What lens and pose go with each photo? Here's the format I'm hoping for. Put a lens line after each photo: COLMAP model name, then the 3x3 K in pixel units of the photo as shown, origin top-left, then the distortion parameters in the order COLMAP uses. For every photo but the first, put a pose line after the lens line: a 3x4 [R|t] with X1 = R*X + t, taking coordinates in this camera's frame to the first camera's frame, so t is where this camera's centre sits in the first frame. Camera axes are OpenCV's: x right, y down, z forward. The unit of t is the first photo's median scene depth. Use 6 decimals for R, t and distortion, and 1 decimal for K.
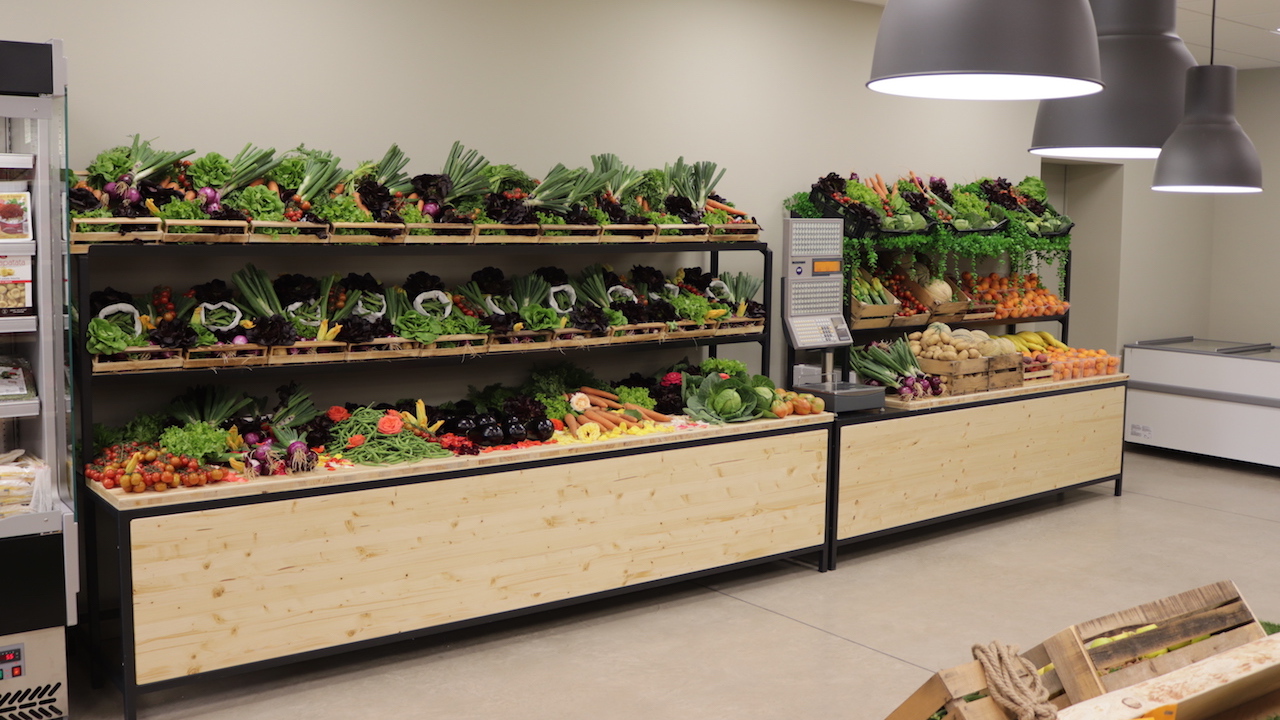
lens RADIAL K [[1277.7, 0, 640.3], [0, 1277.7, 339.9], [0, 0, 1]] dist [-0.157736, 0.184806]
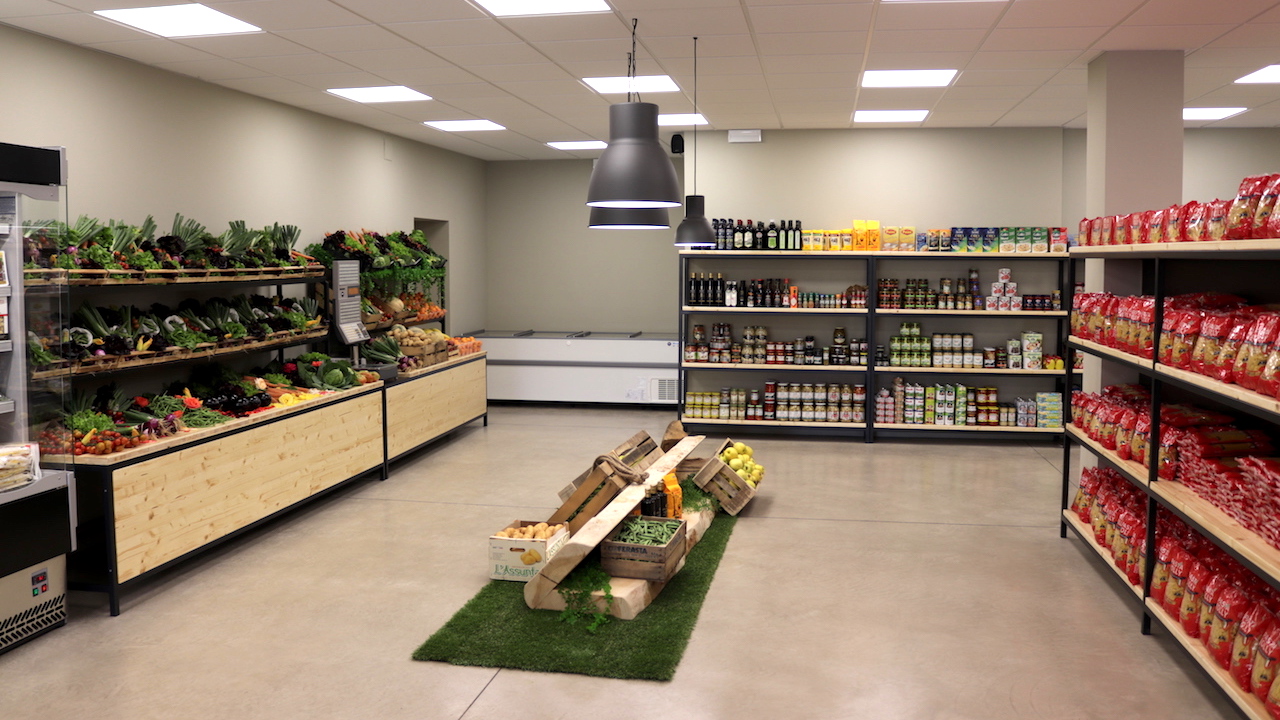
lens RADIAL K [[1197.4, 0, 640.0], [0, 1197.4, 360.0], [0, 0, 1]] dist [-0.003881, -0.002036]
pose [[0.726920, -0.077151, 0.682375, -0.733410], [0.082102, 0.996306, 0.025183, 0.022669], [-0.681797, 0.037718, 0.730569, -0.380639]]
